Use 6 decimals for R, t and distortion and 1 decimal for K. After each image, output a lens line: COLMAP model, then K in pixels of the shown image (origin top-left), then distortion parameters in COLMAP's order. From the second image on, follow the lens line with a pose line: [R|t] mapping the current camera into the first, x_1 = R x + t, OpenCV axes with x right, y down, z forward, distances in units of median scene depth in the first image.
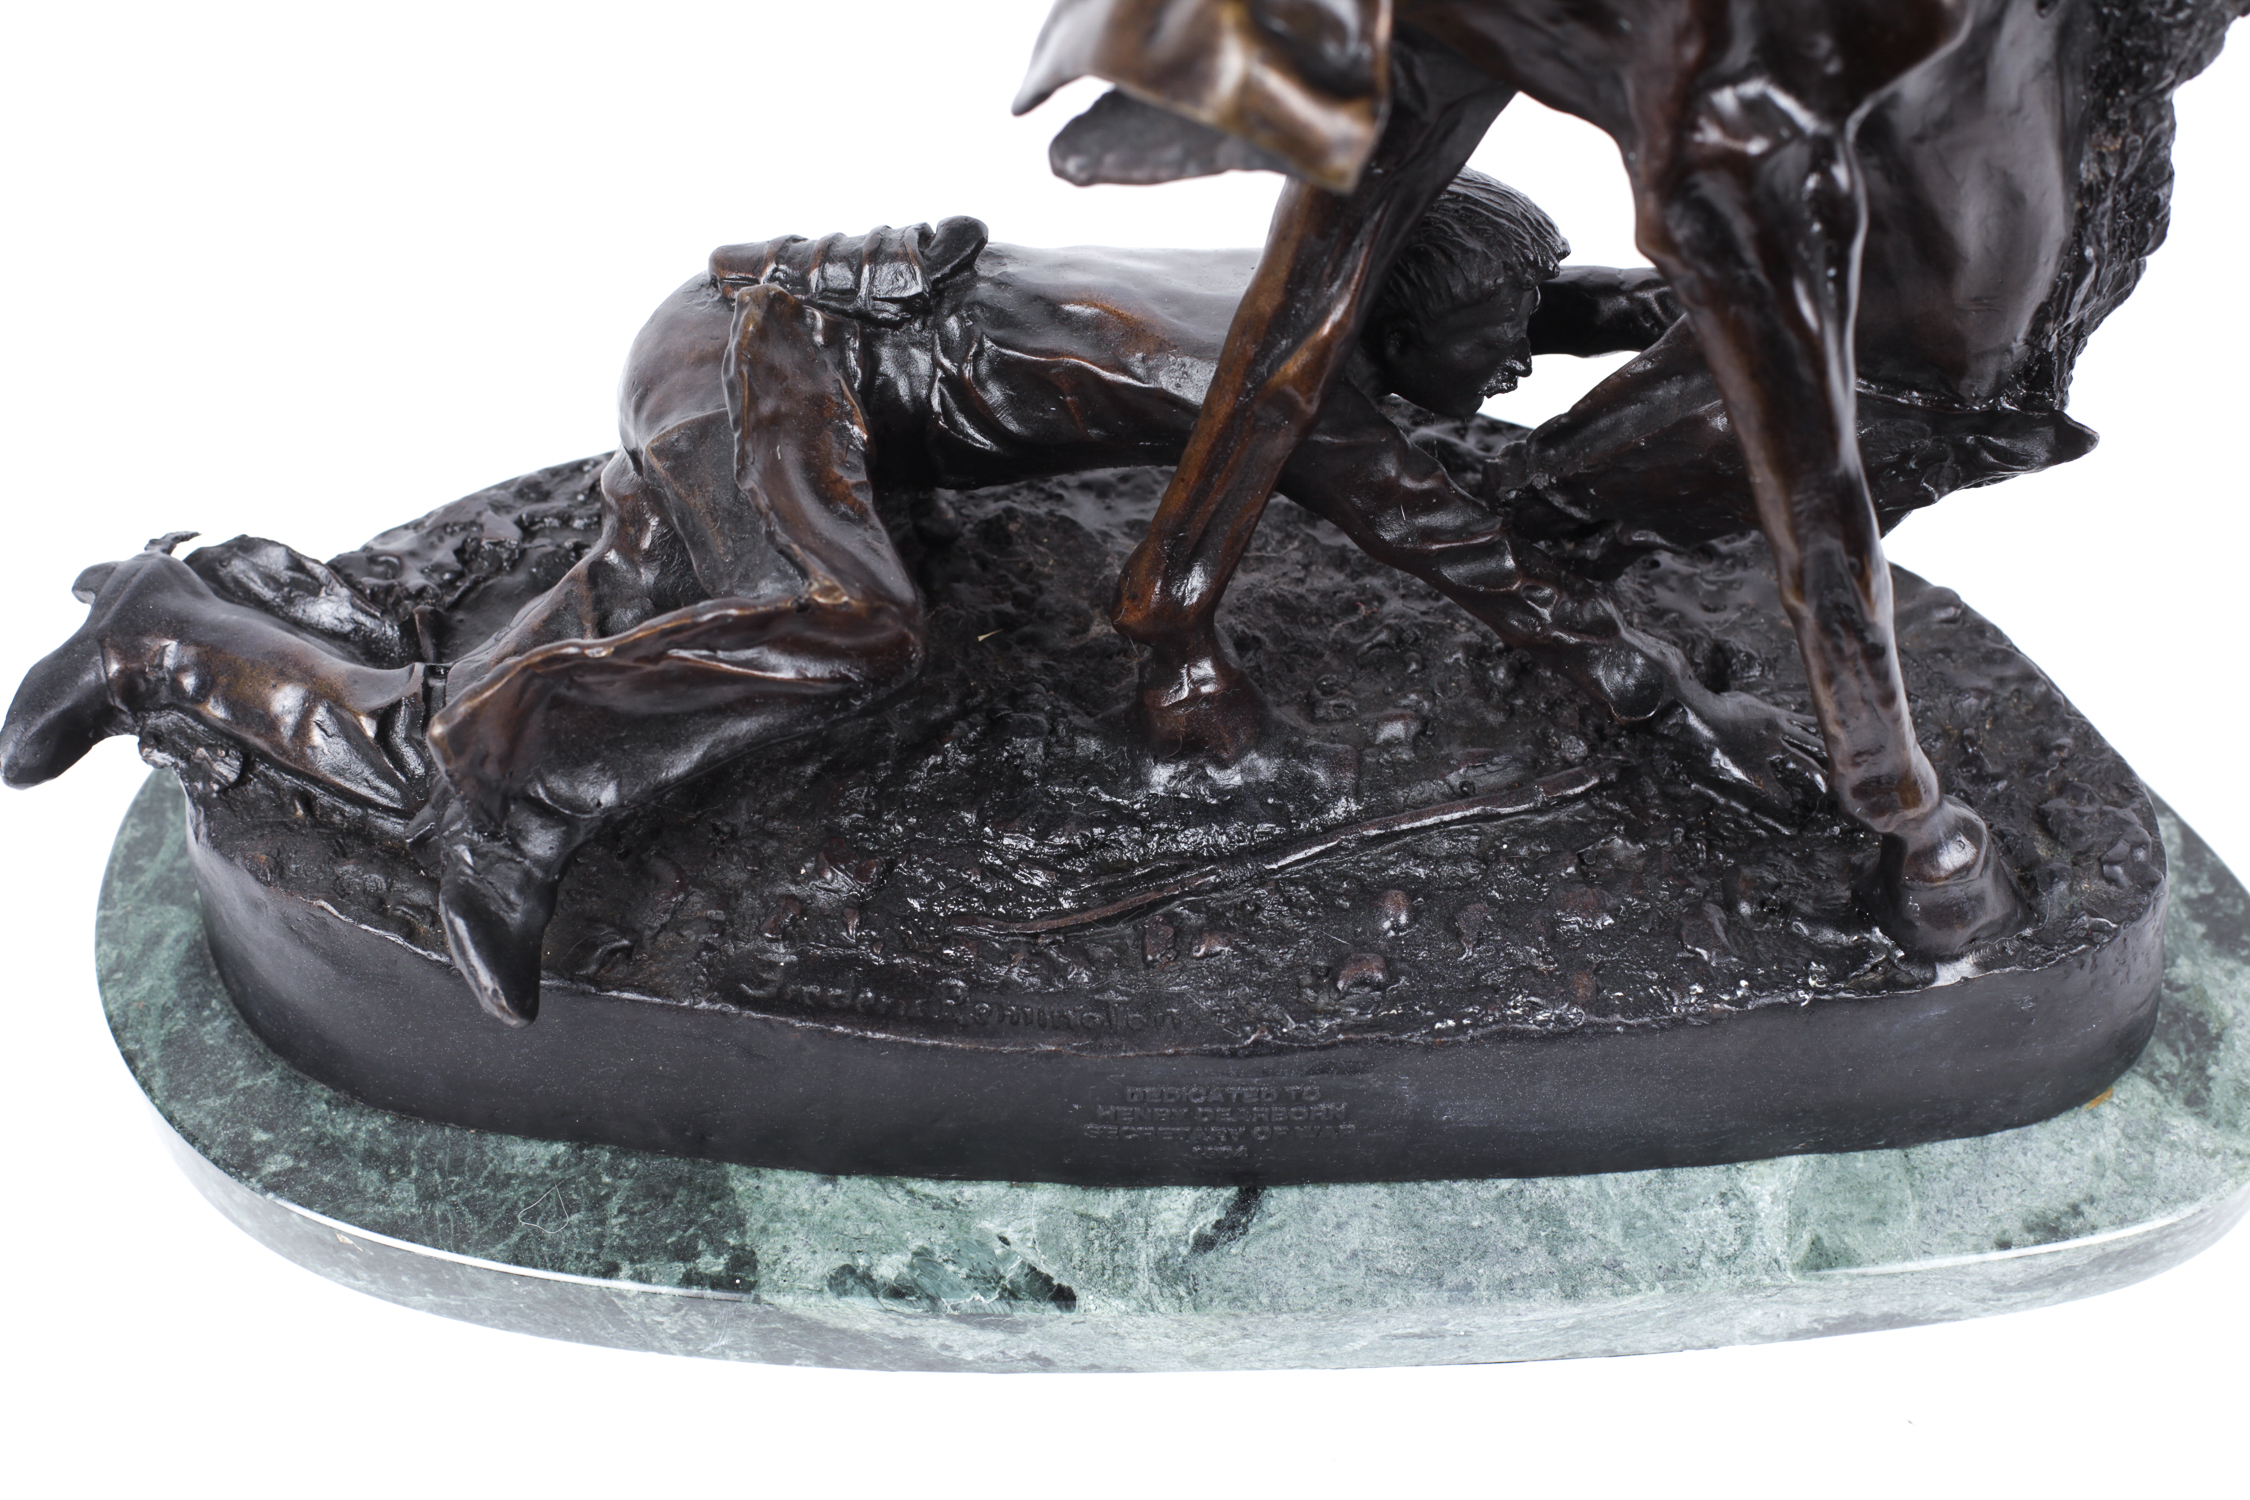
lens RADIAL K [[3472.2, 0, 1125.0], [0, 3472.2, 750.0], [0, 0, 1]] dist [-0.200740, 0.099649]
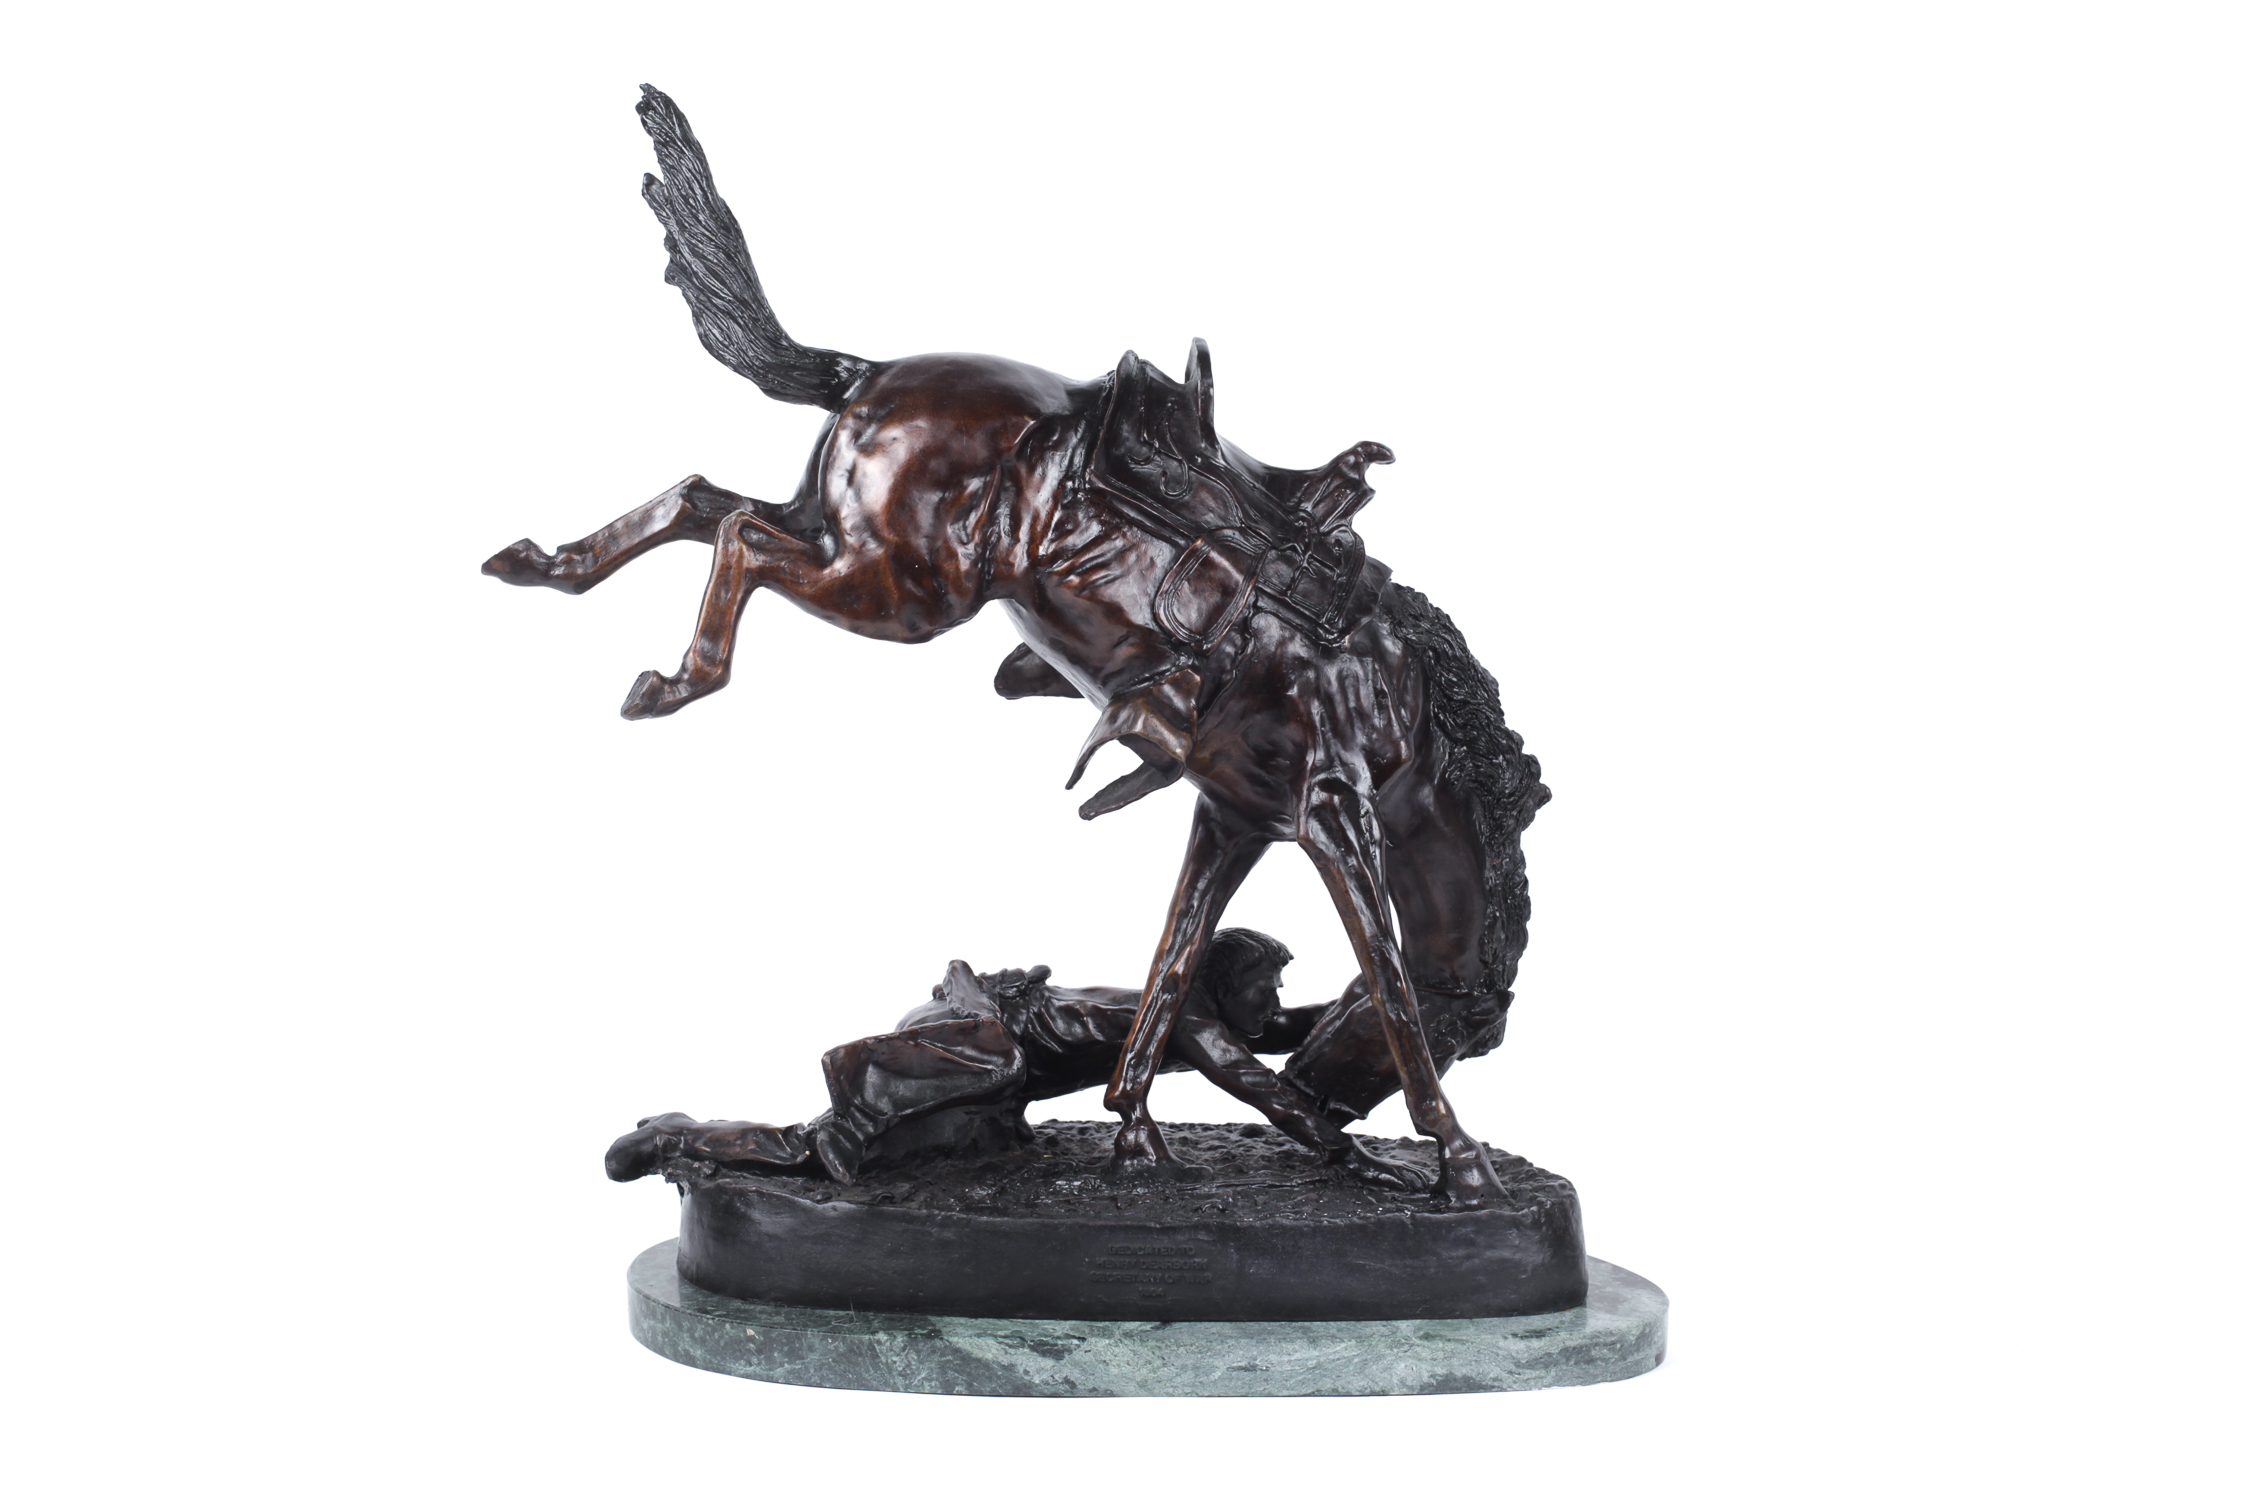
lens RADIAL K [[3472.2, 0, 1125.0], [0, 3472.2, 750.0], [0, 0, 1]] dist [-0.200740, 0.099649]
pose [[0.999967, -0.007709, -0.002679, 0.019188], [0.004037, 0.752521, -0.658556, 1.313928], [0.007092, 0.658523, 0.752527, -0.896648]]
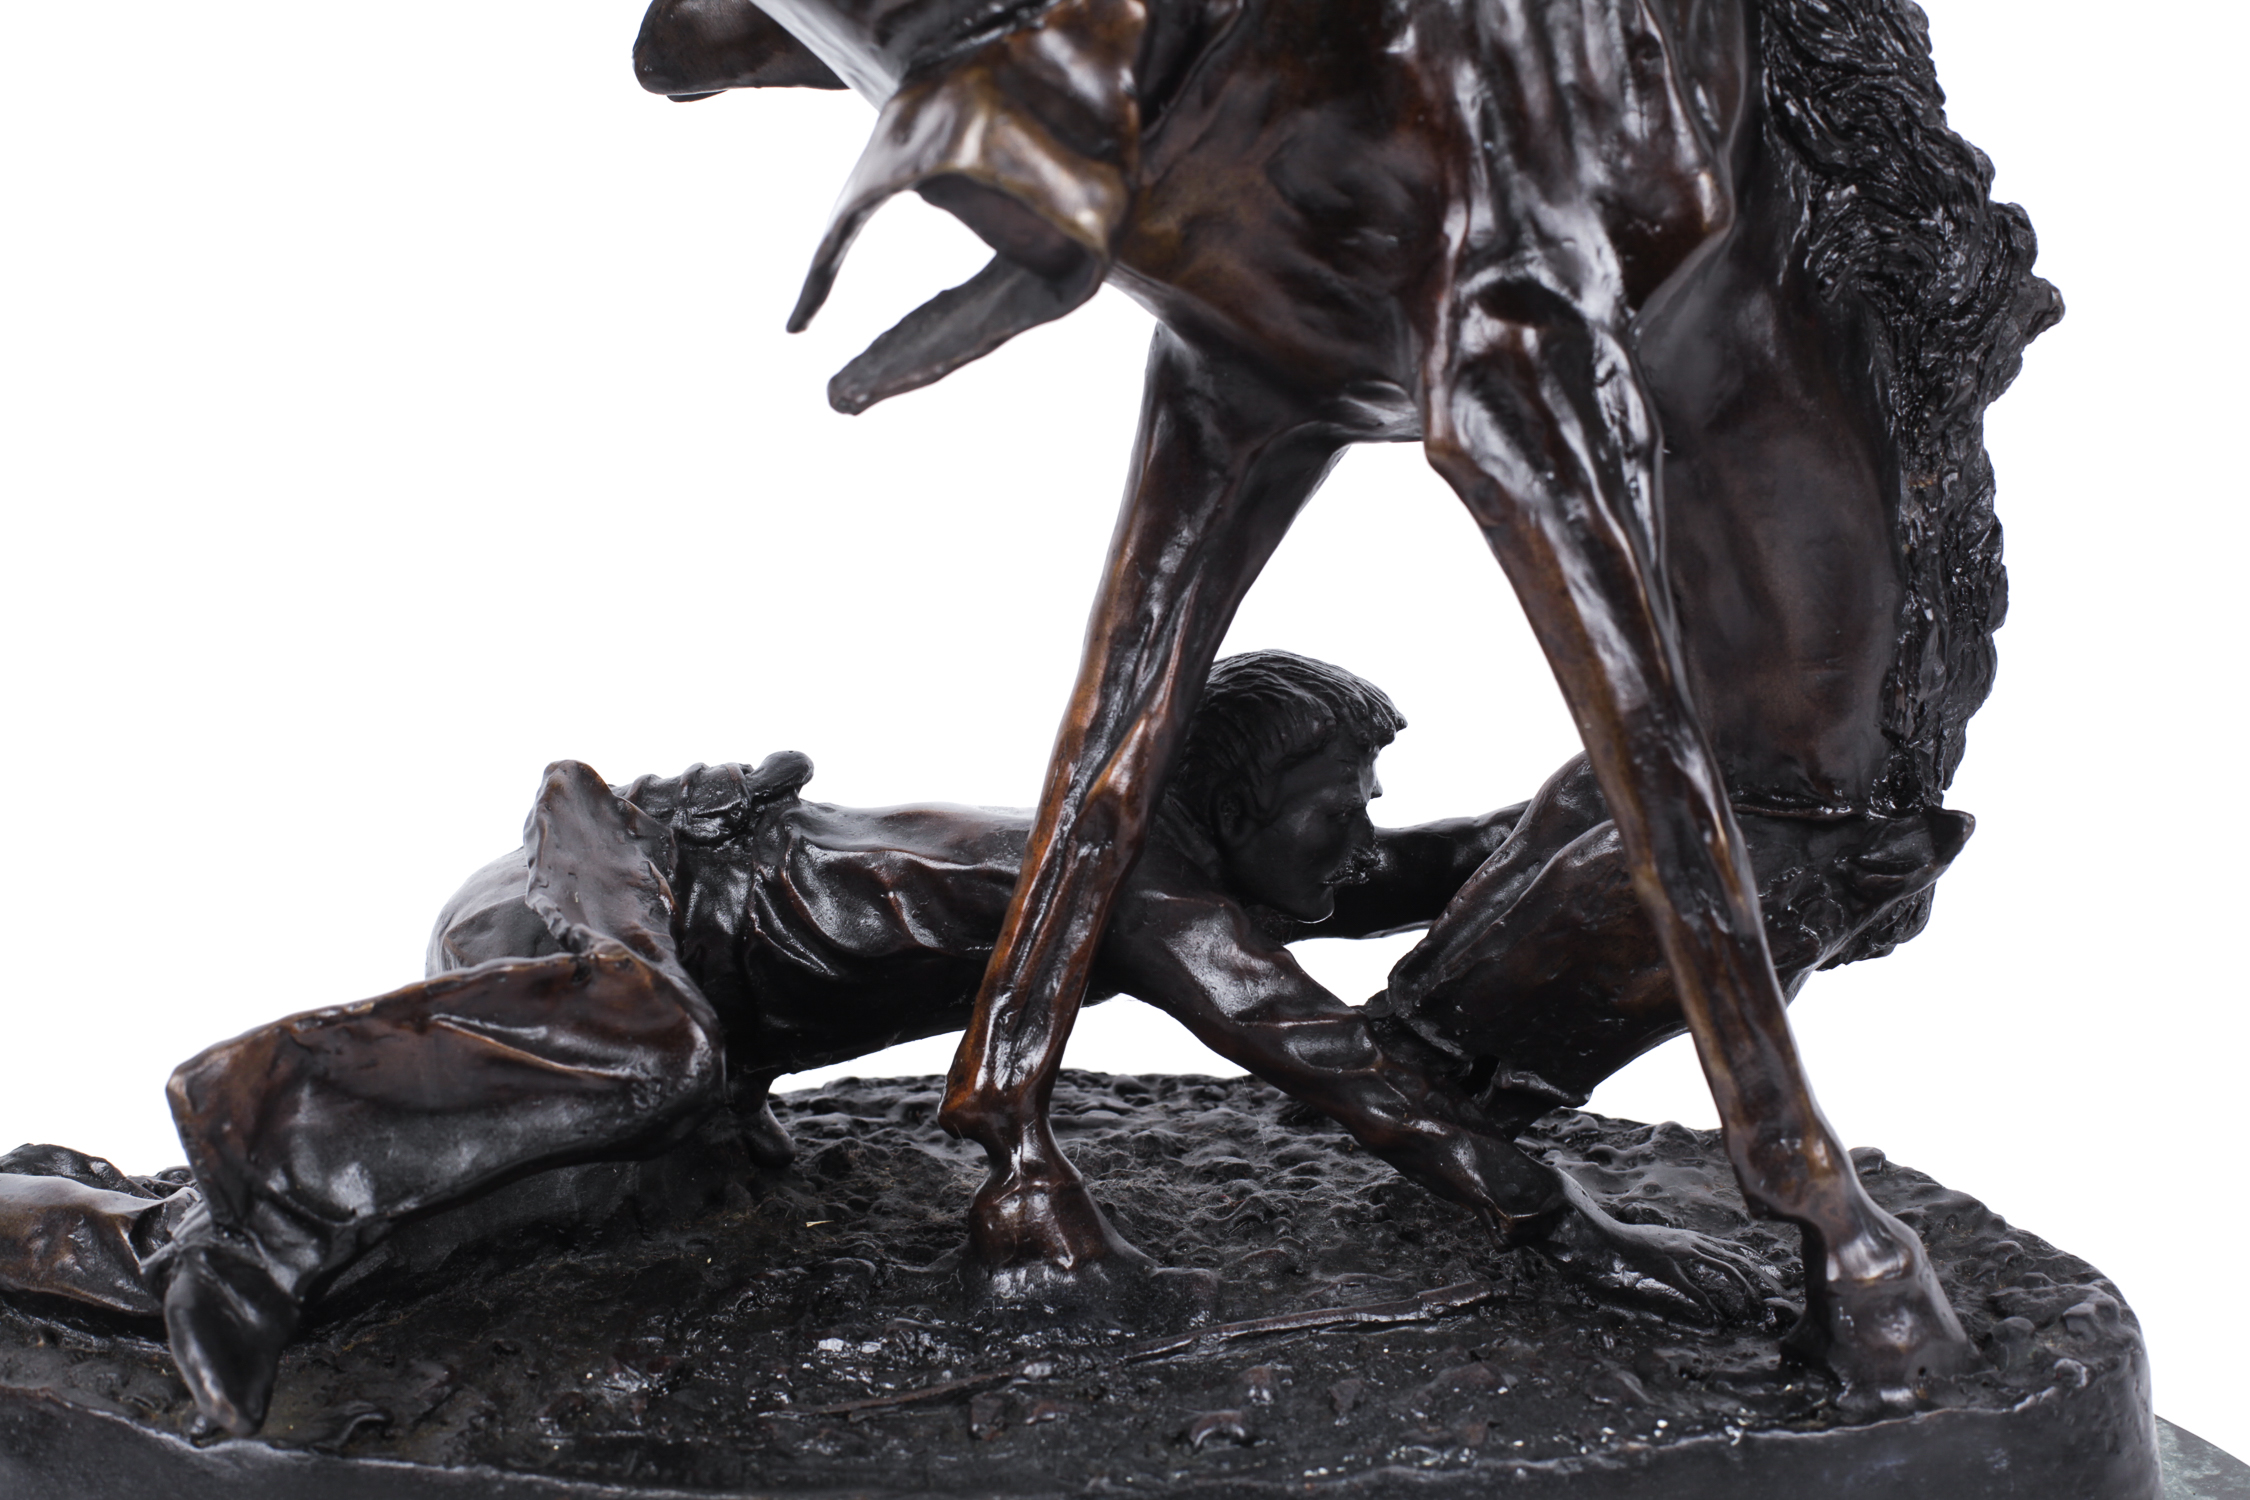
lens RADIAL K [[3472.2, 0, 1125.0], [0, 3472.2, 750.0], [0, 0, 1]] dist [-0.200740, 0.099649]
pose [[0.999256, -0.037705, -0.008165, 0.057314], [0.027595, 0.846477, -0.531710, 0.371395], [0.026960, 0.531089, 0.846887, 0.175472]]
